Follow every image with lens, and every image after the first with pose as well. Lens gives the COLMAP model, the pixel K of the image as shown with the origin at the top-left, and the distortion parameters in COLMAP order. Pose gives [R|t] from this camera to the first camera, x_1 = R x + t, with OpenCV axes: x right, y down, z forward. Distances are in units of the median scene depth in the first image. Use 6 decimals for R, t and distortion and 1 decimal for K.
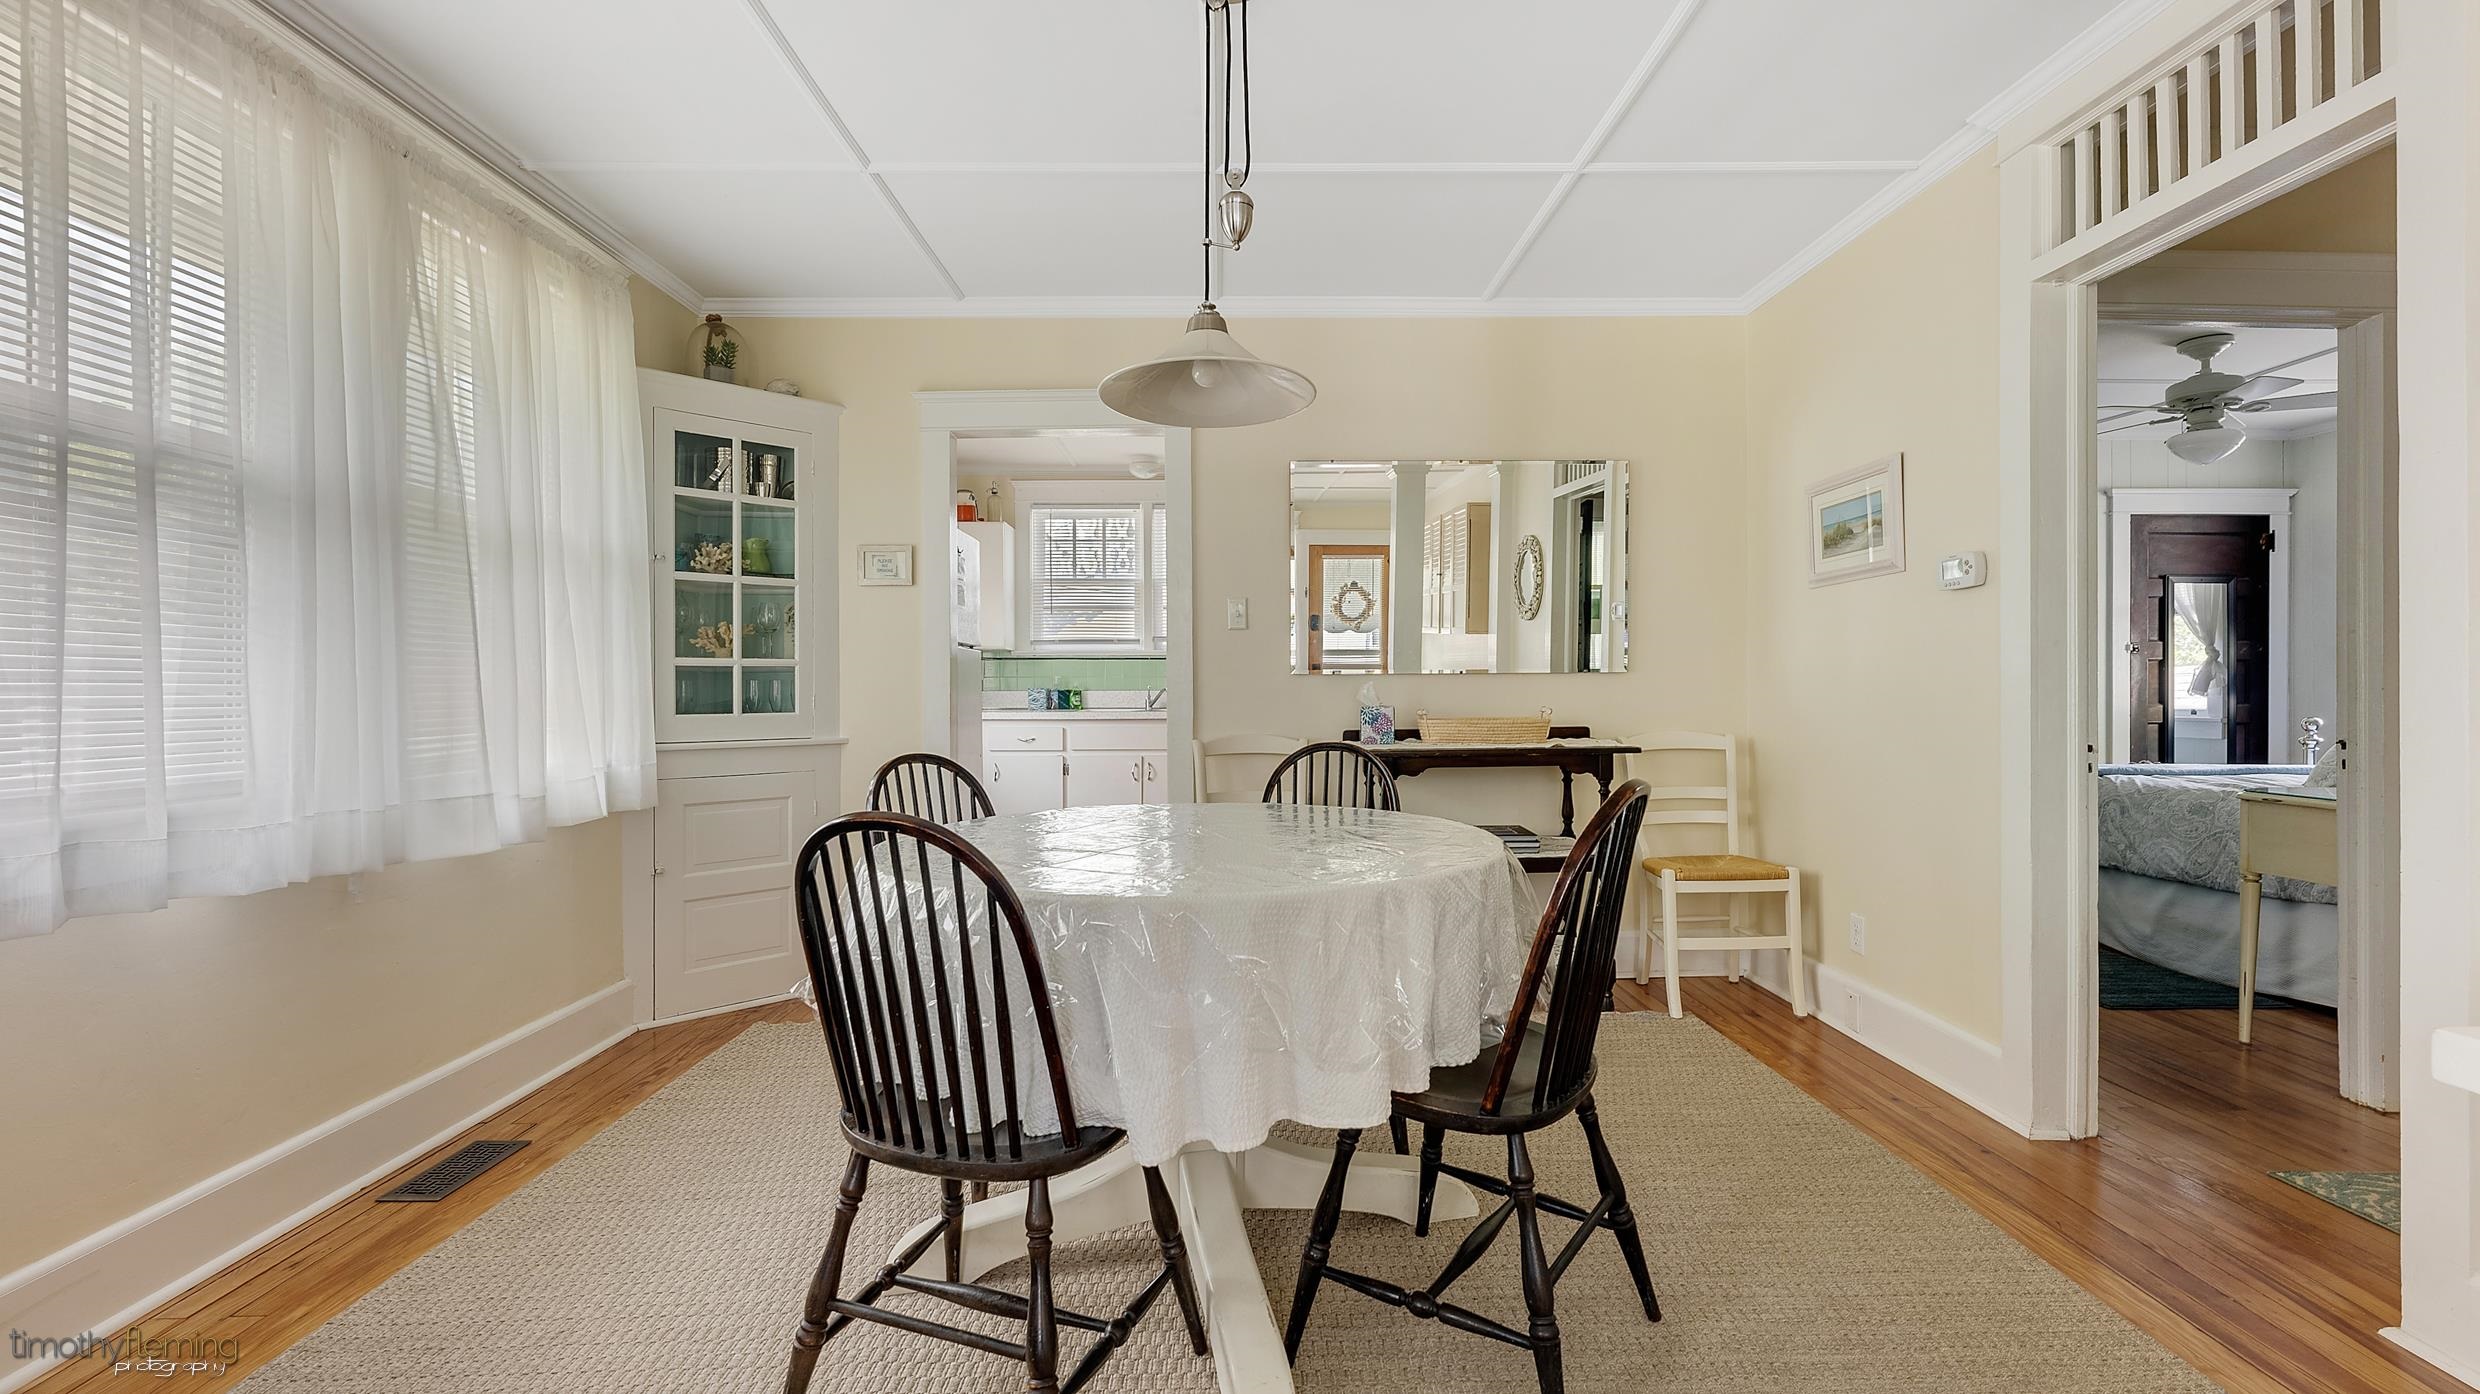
lens RADIAL K [[1076.7, 0, 1240.0], [0, 1076.7, 697.0], [0, 0, 1]] dist [-0.014855, 0.011936]
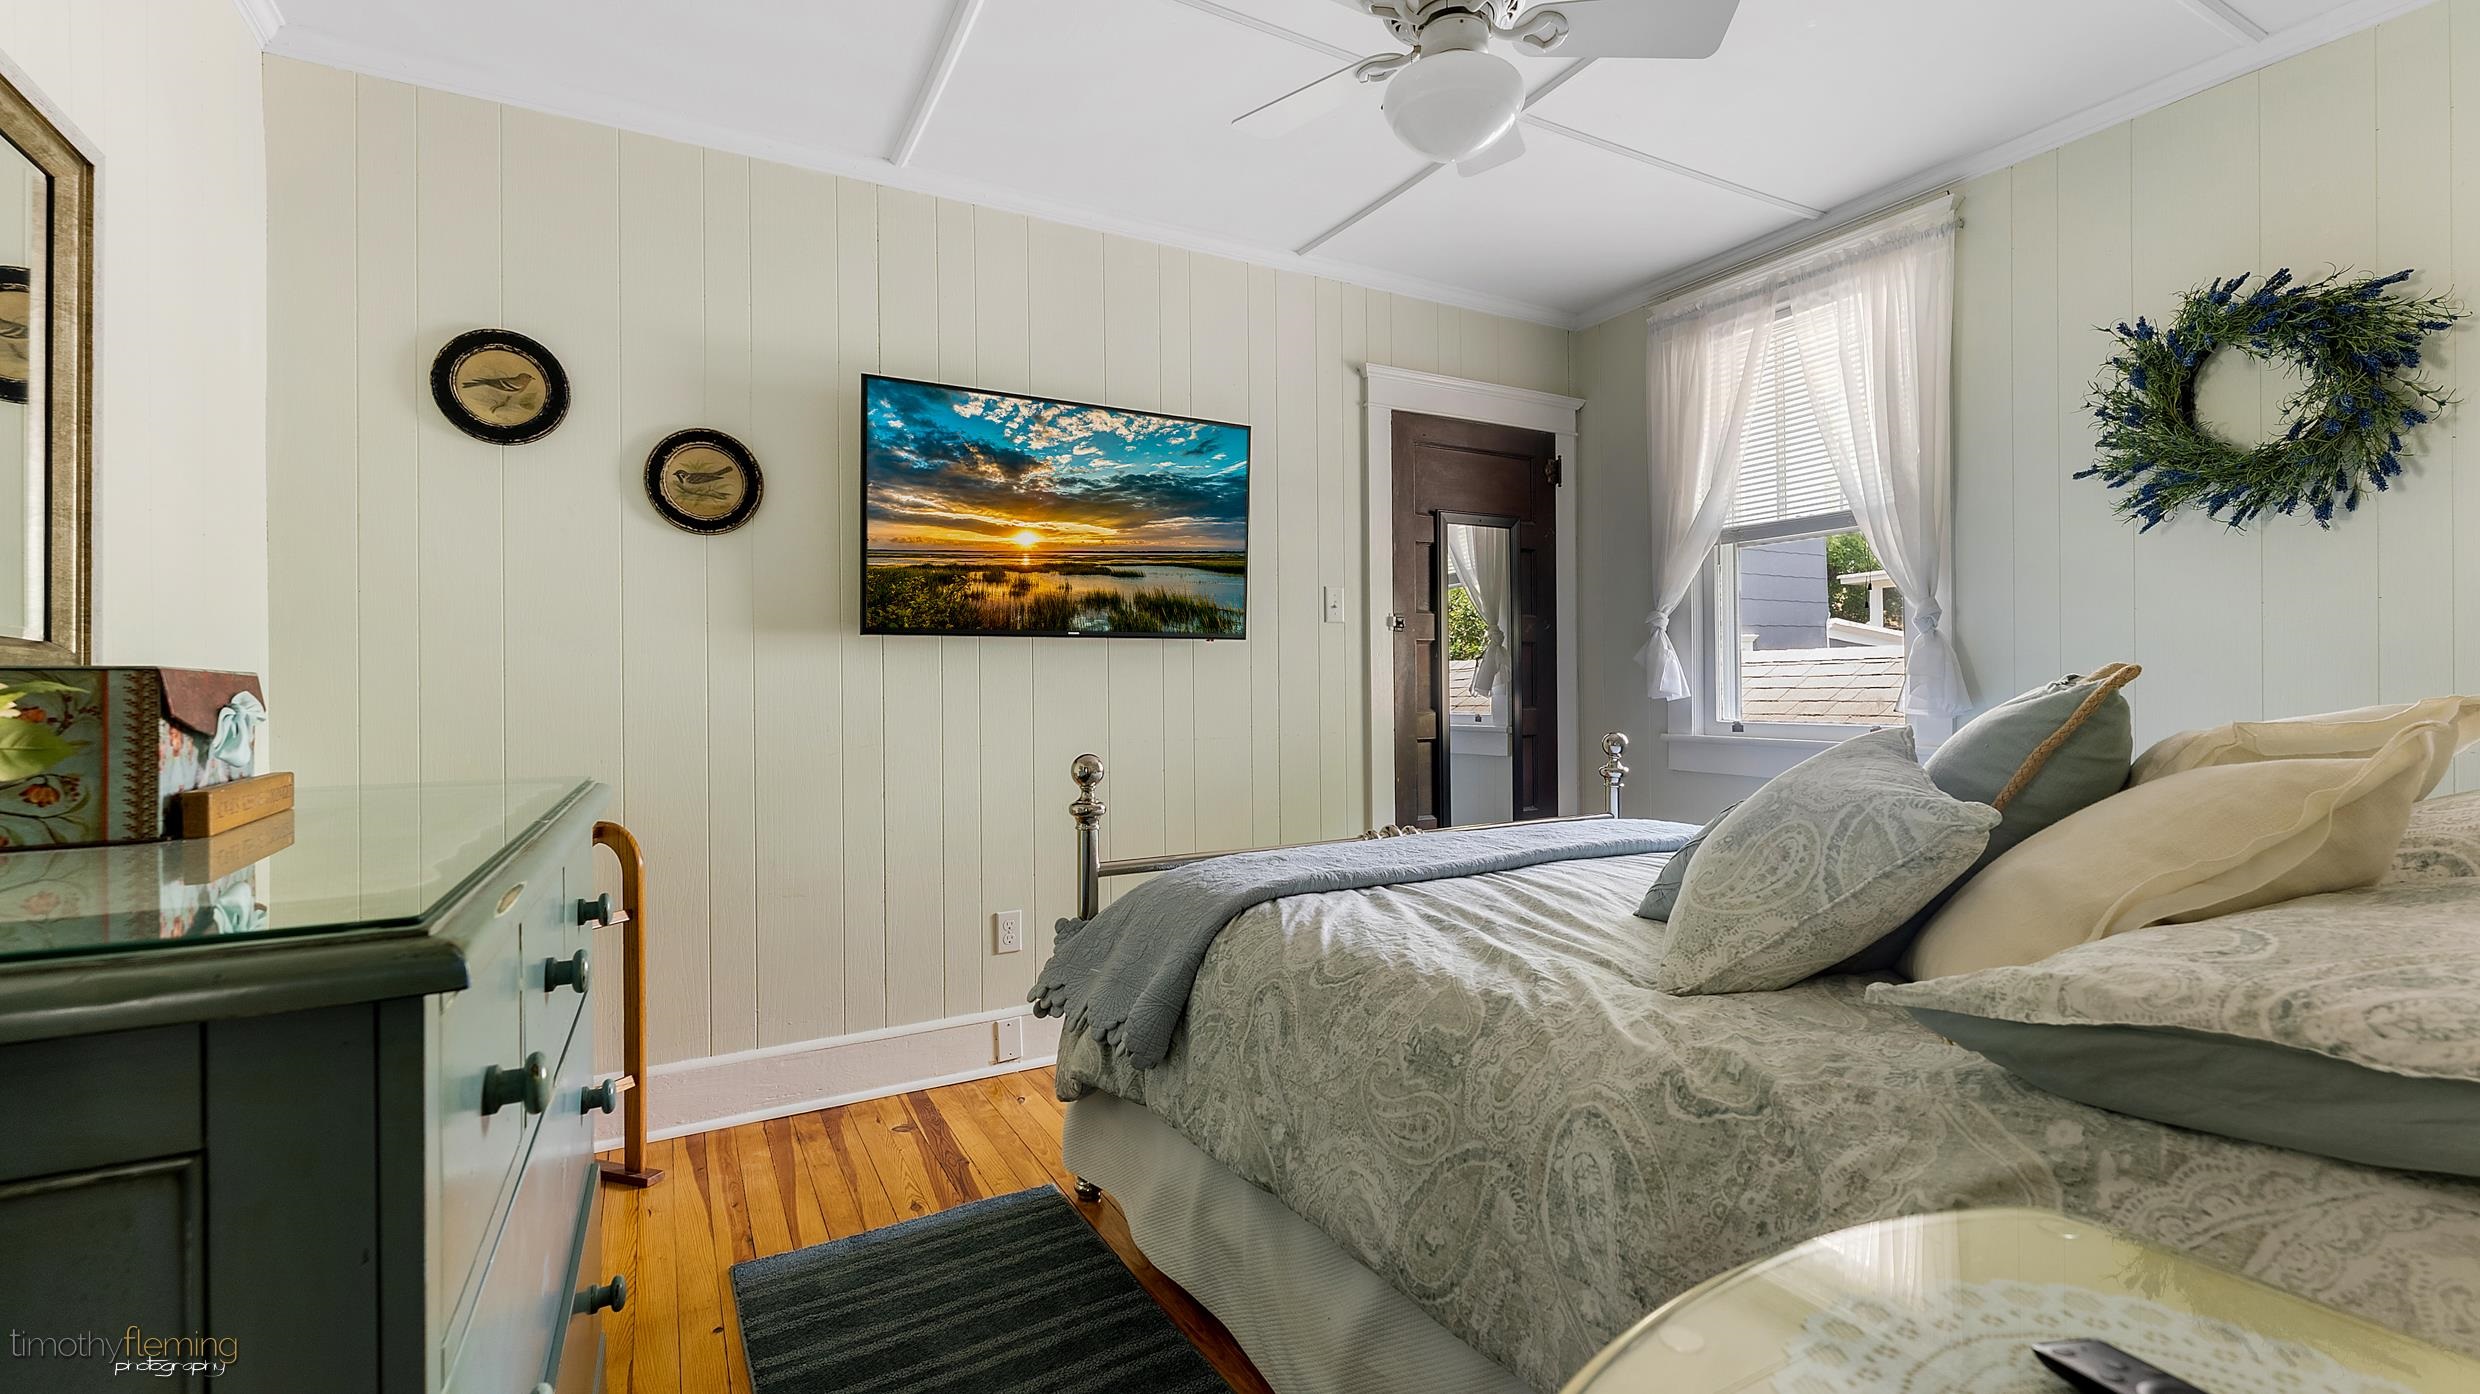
lens RADIAL K [[1061.6, 0, 1240.0], [0, 1061.6, 697.0], [0, 0, 1]] dist [0.001309, 0.000351]
pose [[0.884281, -0.011522, 0.466813, 0.454035], [0.011555, 0.999929, 0.002793, -0.004544], [-0.466812, 0.002924, 0.884352, 0.485315]]
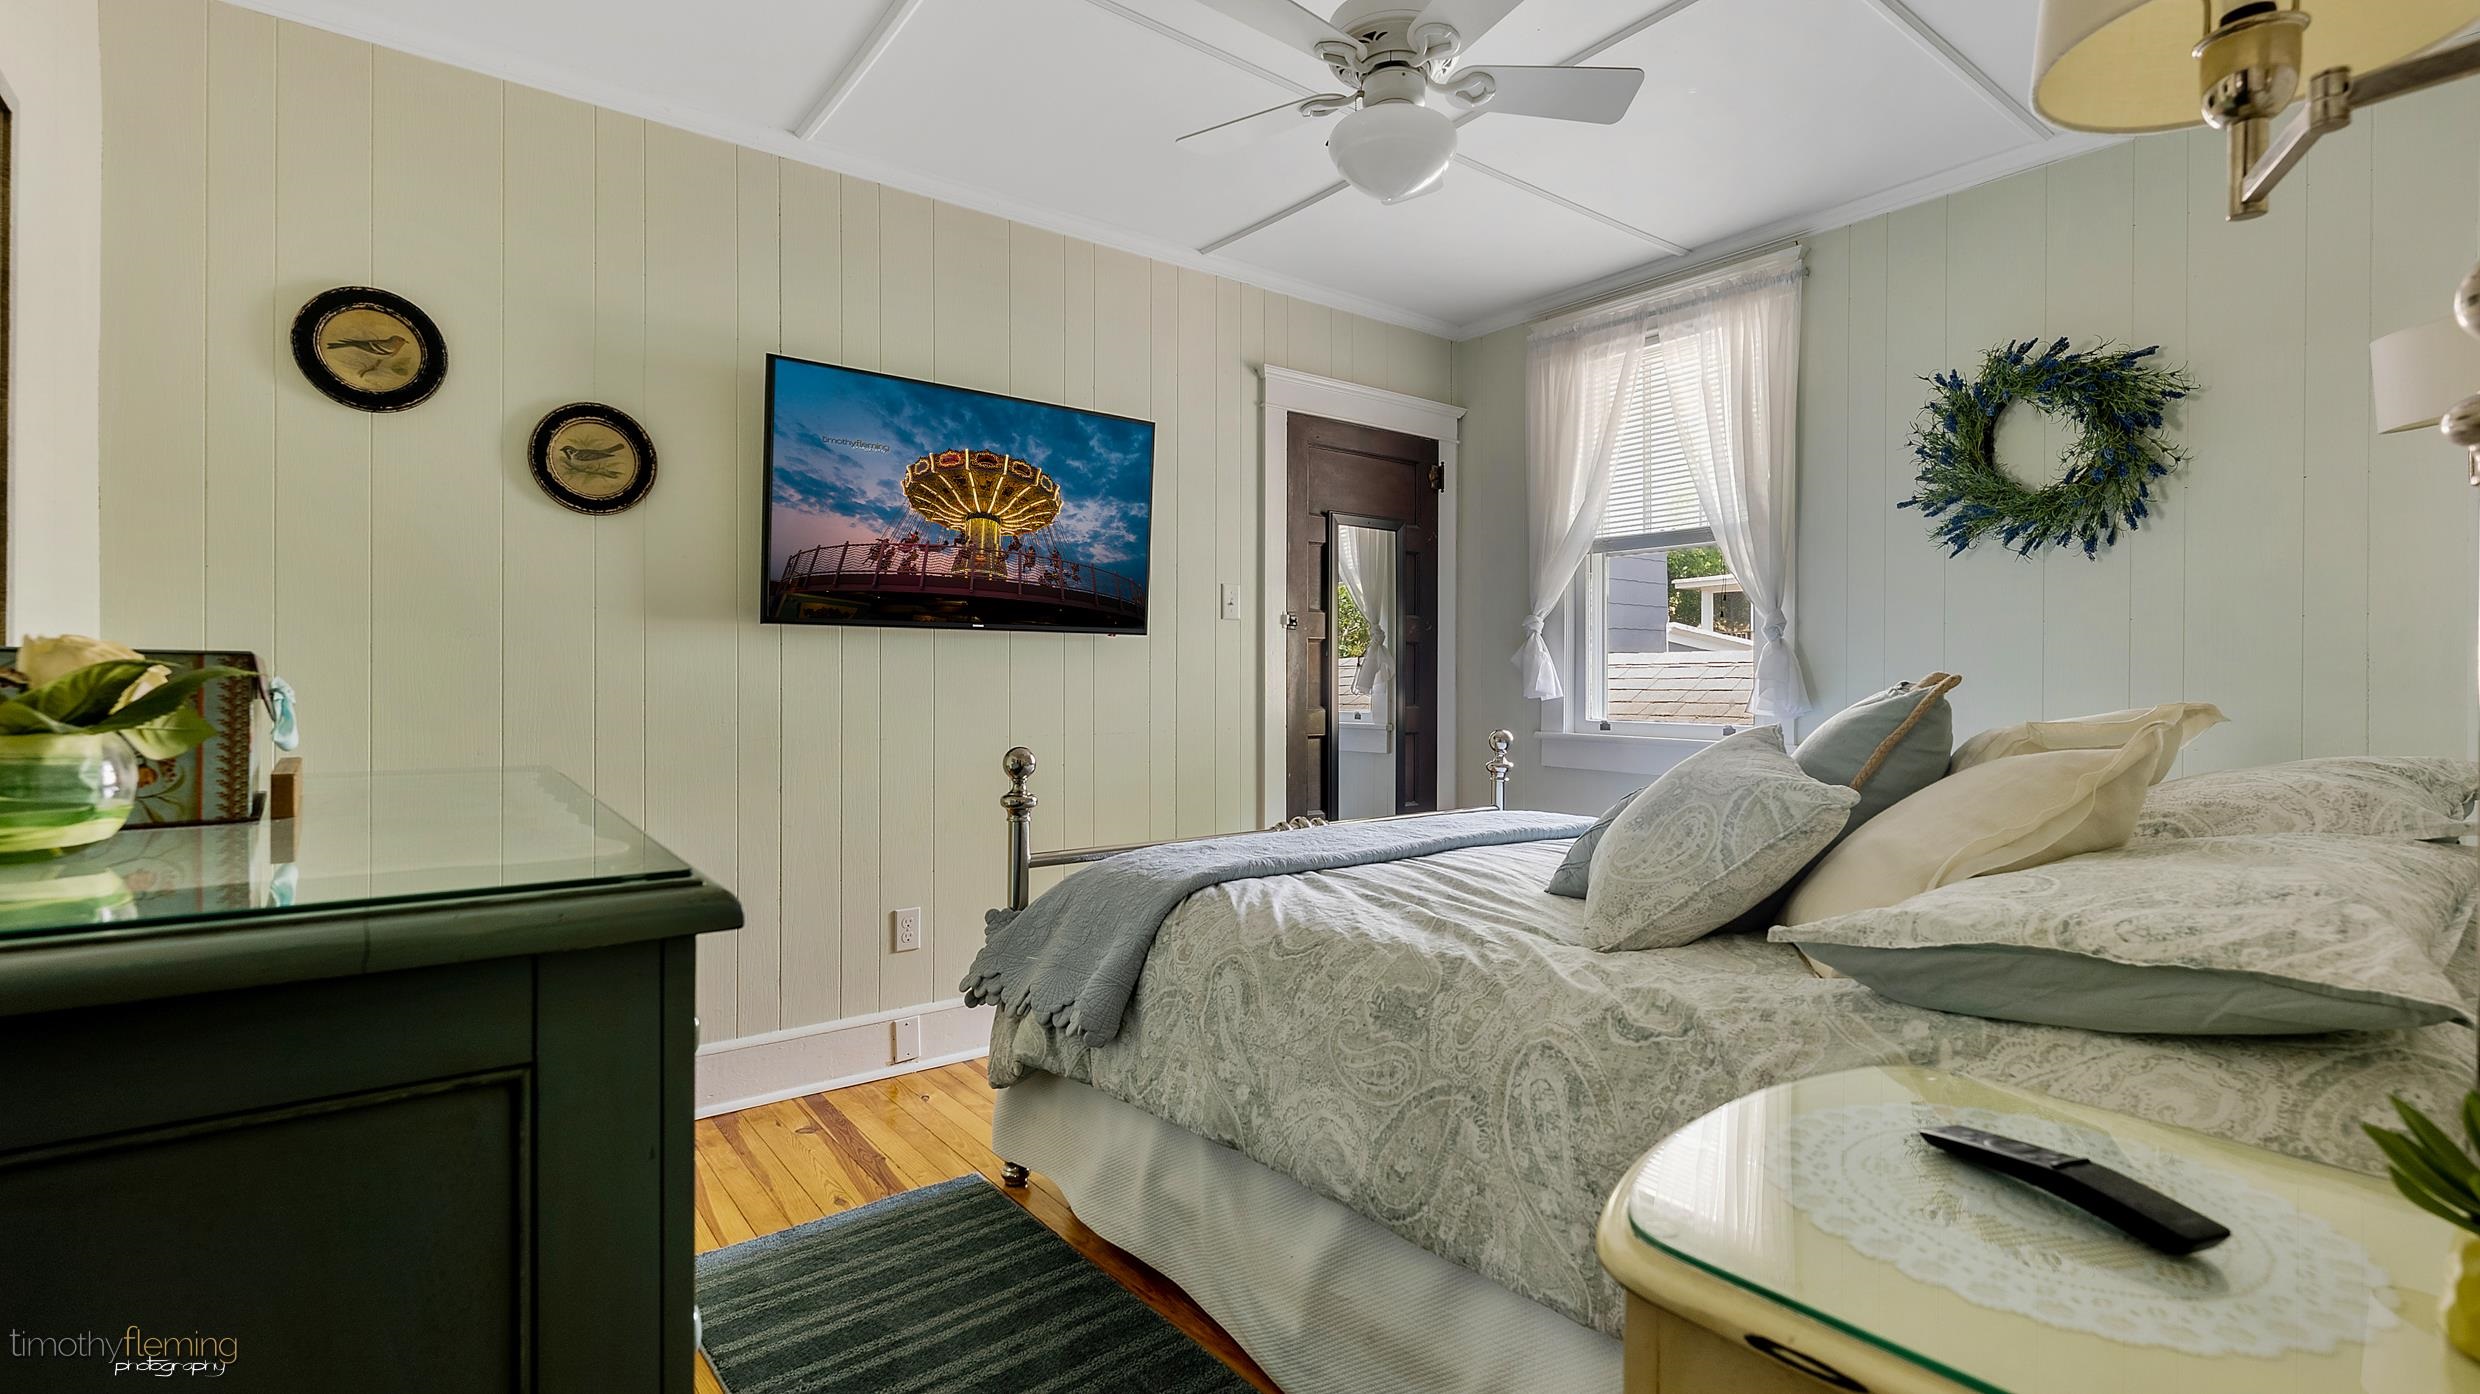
lens RADIAL K [[1119.3, 0, 1240.0], [0, 1119.3, 697.0], [0, 0, 1]] dist [0.000976, -0.000143]
pose [[0.806130, -0.004310, 0.591723, 0.407845], [-0.000011, 0.999973, 0.007299, -0.004776], [-0.591739, -0.005890, 0.806108, 0.472241]]
